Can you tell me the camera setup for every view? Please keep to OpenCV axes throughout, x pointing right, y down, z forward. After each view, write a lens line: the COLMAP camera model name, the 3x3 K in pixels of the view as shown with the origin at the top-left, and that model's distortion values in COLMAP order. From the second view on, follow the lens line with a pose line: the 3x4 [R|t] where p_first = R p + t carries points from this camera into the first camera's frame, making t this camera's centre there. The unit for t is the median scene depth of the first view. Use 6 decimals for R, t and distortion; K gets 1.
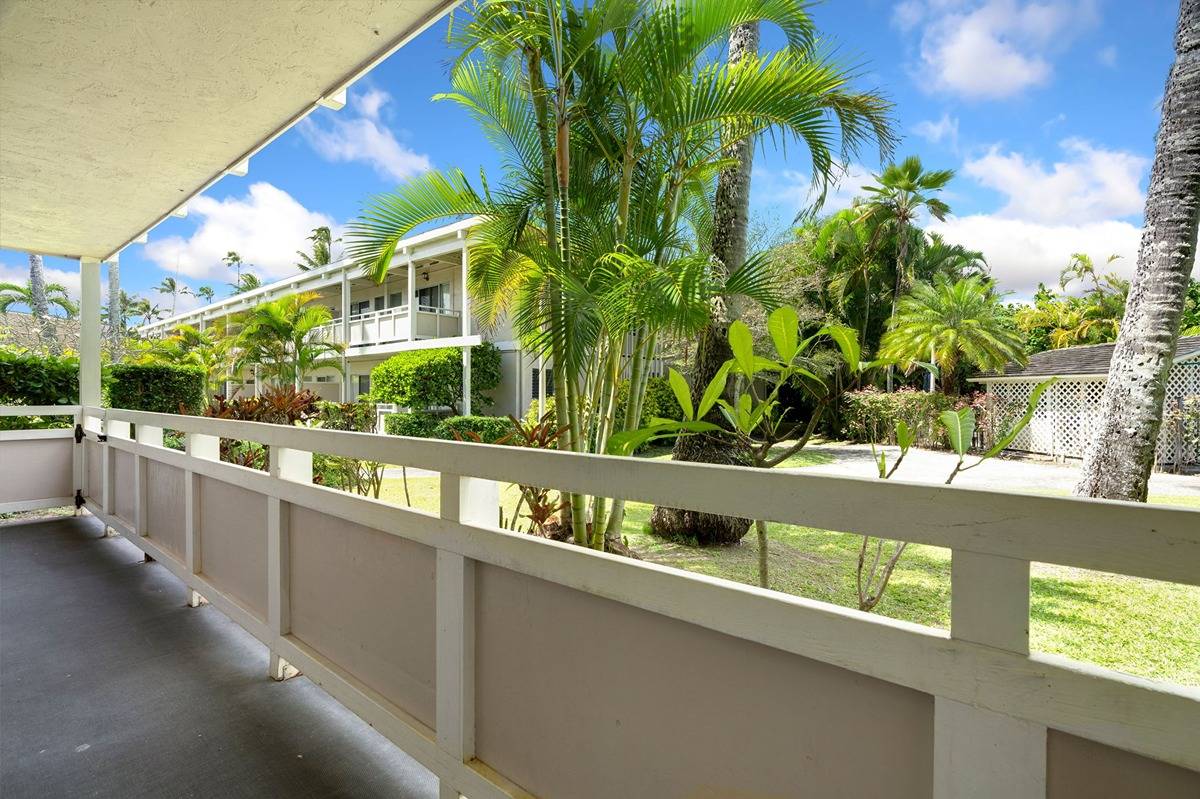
lens RADIAL K [[540.1, 0, 604.5], [0, 540.1, 406.7], [0, 0, 1]] dist [-0.001187, -0.000277]
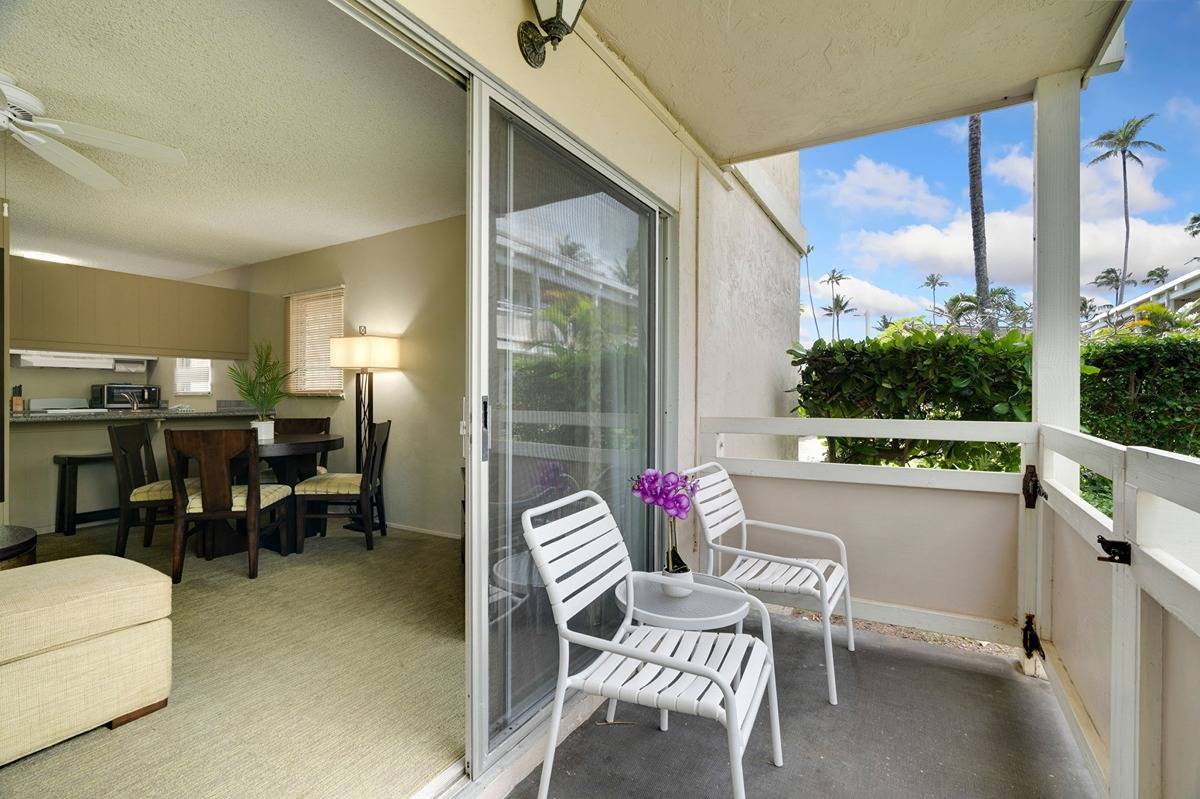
lens RADIAL K [[540.1, 0, 604.5], [0, 540.1, 406.7], [0, 0, 1]] dist [-0.001187, -0.000277]
pose [[0.143087, 0.000175, -0.989710, -0.574429], [-0.008772, 0.999961, -0.001091, -0.015186], [0.989671, 0.008838, 0.143083, 0.577298]]
